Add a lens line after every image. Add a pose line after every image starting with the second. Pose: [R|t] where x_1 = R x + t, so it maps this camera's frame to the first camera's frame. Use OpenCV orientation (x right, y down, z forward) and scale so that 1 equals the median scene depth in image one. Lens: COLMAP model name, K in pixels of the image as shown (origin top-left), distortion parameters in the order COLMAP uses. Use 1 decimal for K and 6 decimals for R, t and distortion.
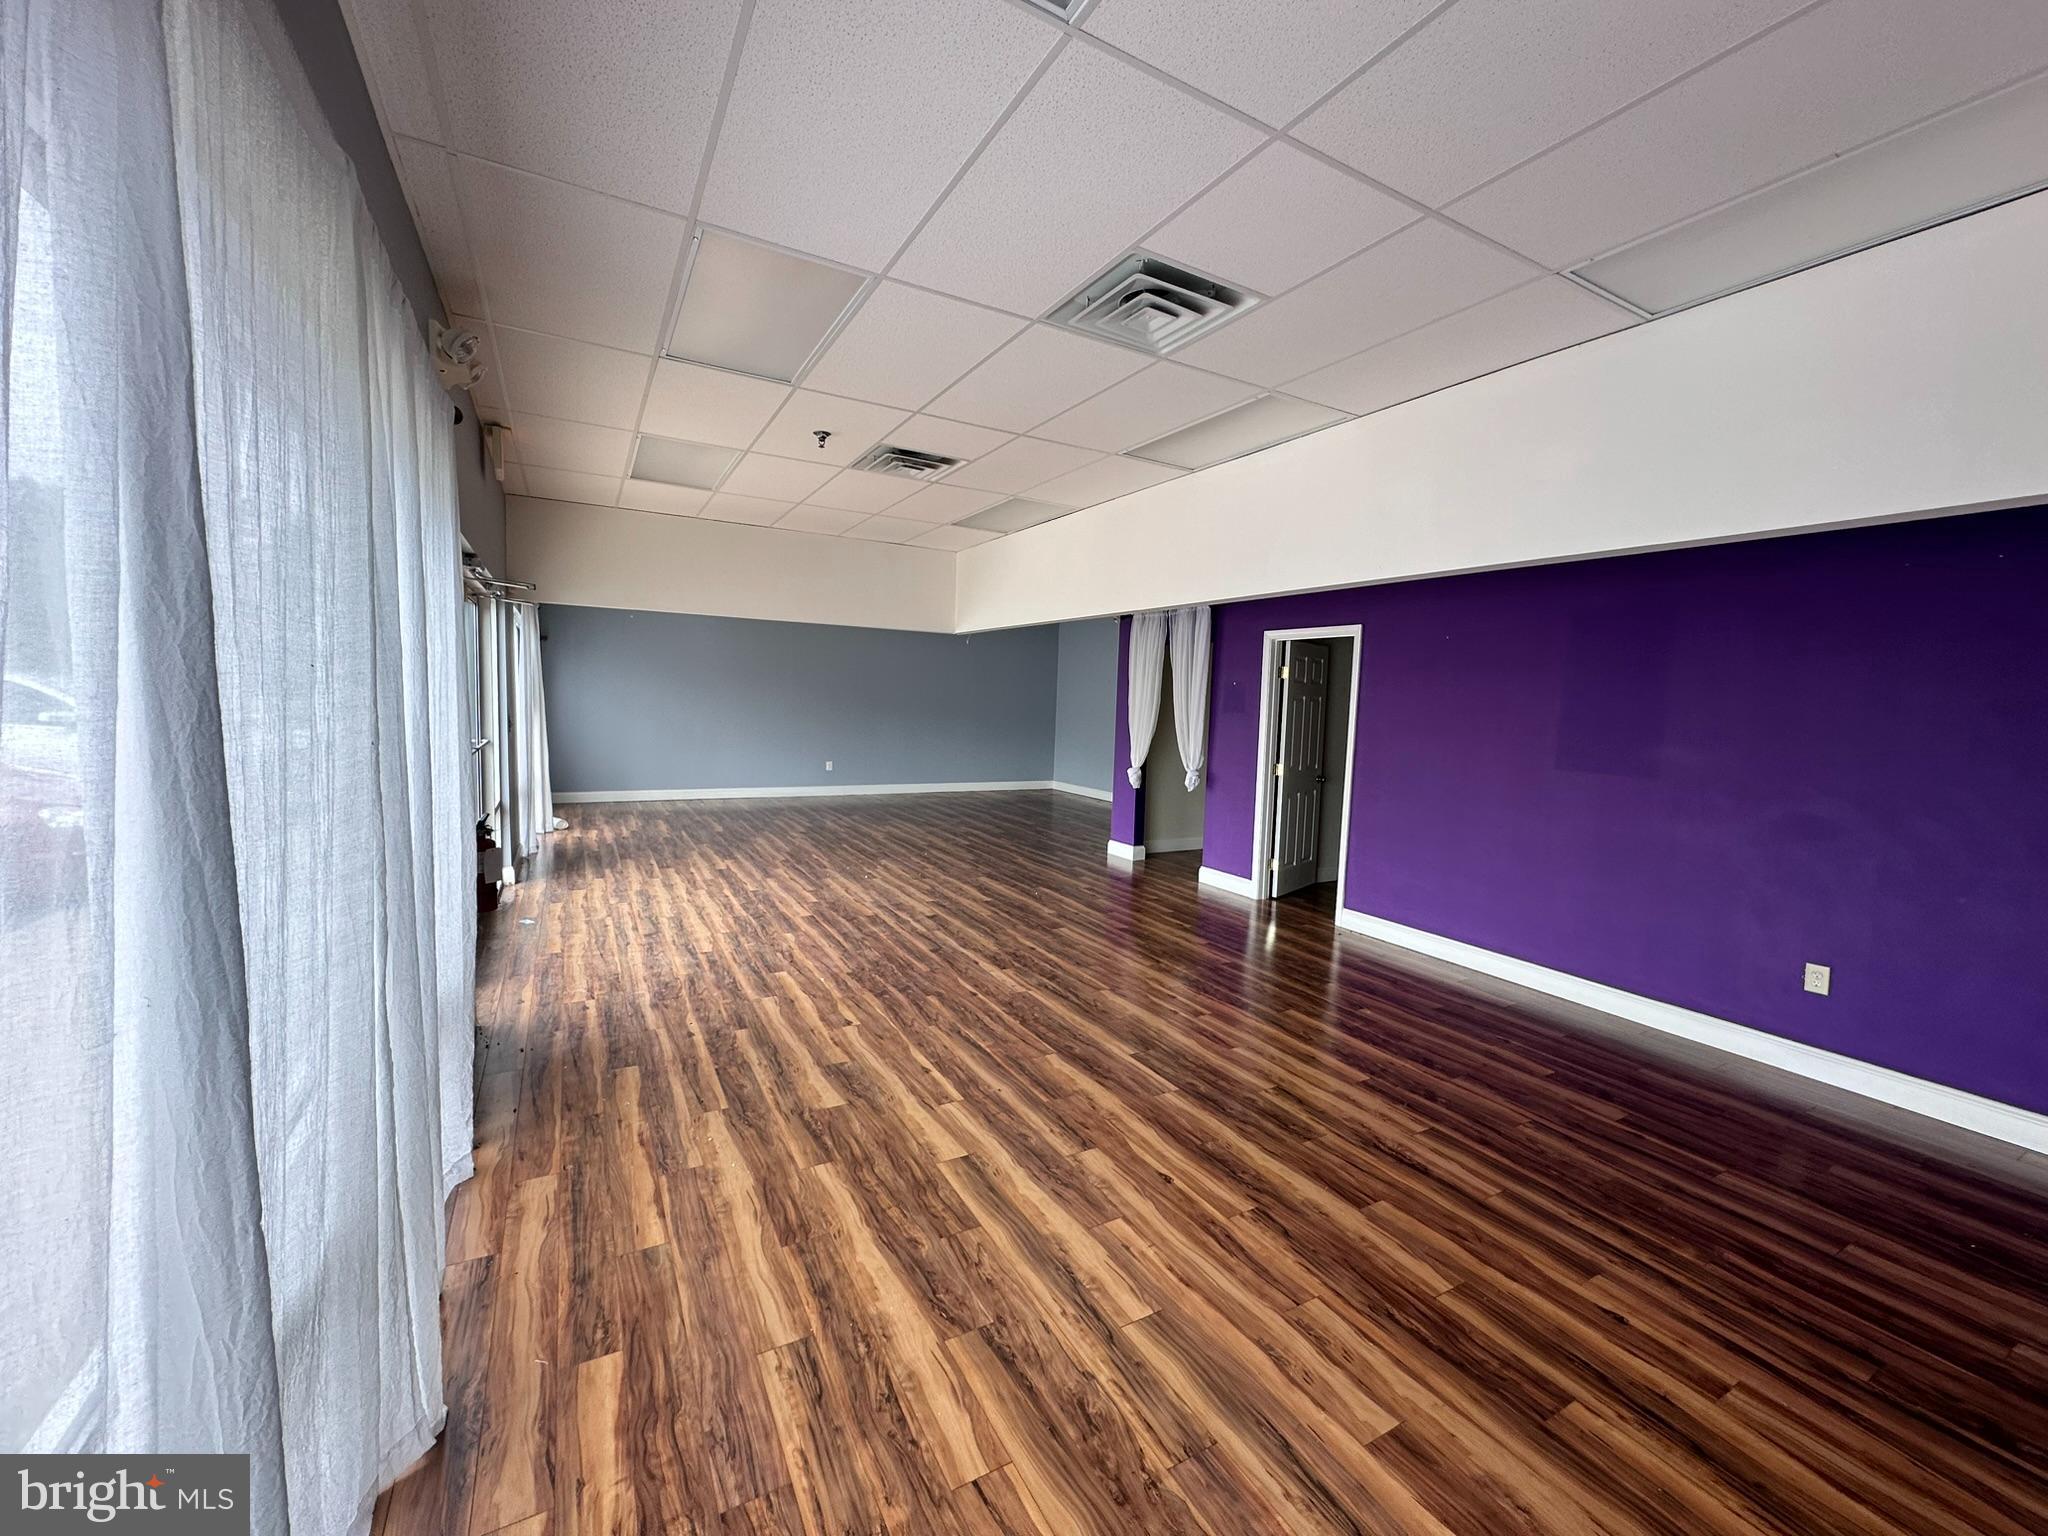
lens RADIAL K [[816.9, 0, 1024.0], [0, 816.9, 768.0], [0, 0, 1]] dist [-0.002697, 0.000314]
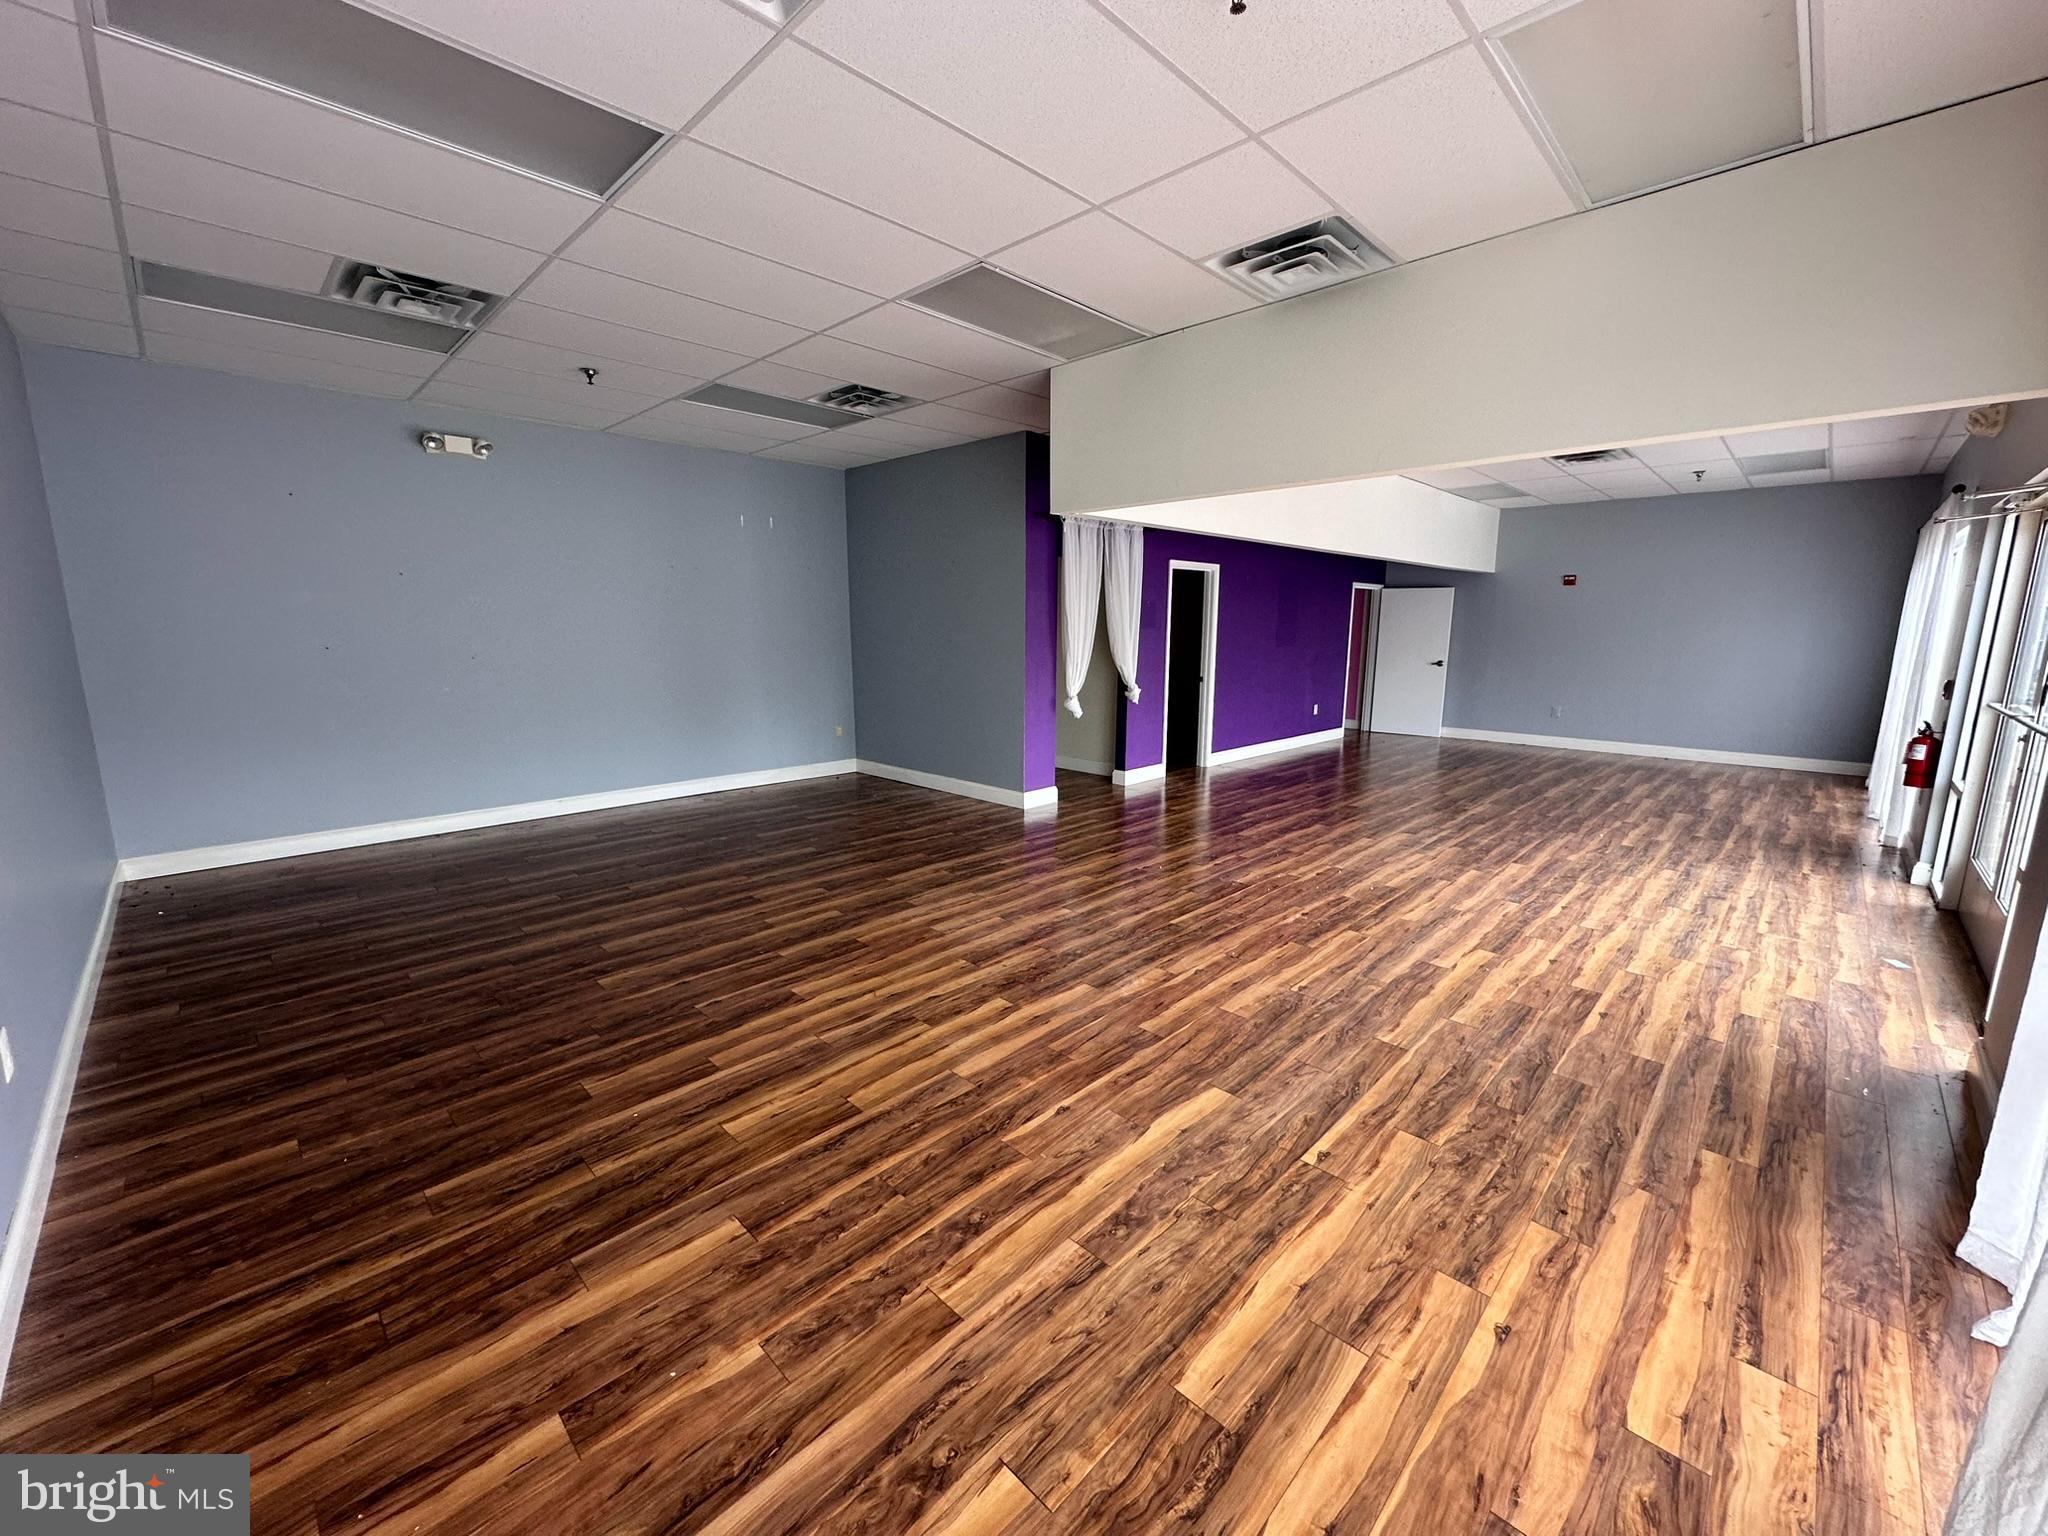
lens RADIAL K [[816.9, 0, 1024.0], [0, 816.9, 768.0], [0, 0, 1]] dist [-0.002697, 0.000314]
pose [[-0.285654, -0.201513, 0.936907, -0.946726], [0.069399, 0.970726, 0.229946, -0.178983], [-0.955817, 0.130706, -0.263306, 1.751027]]
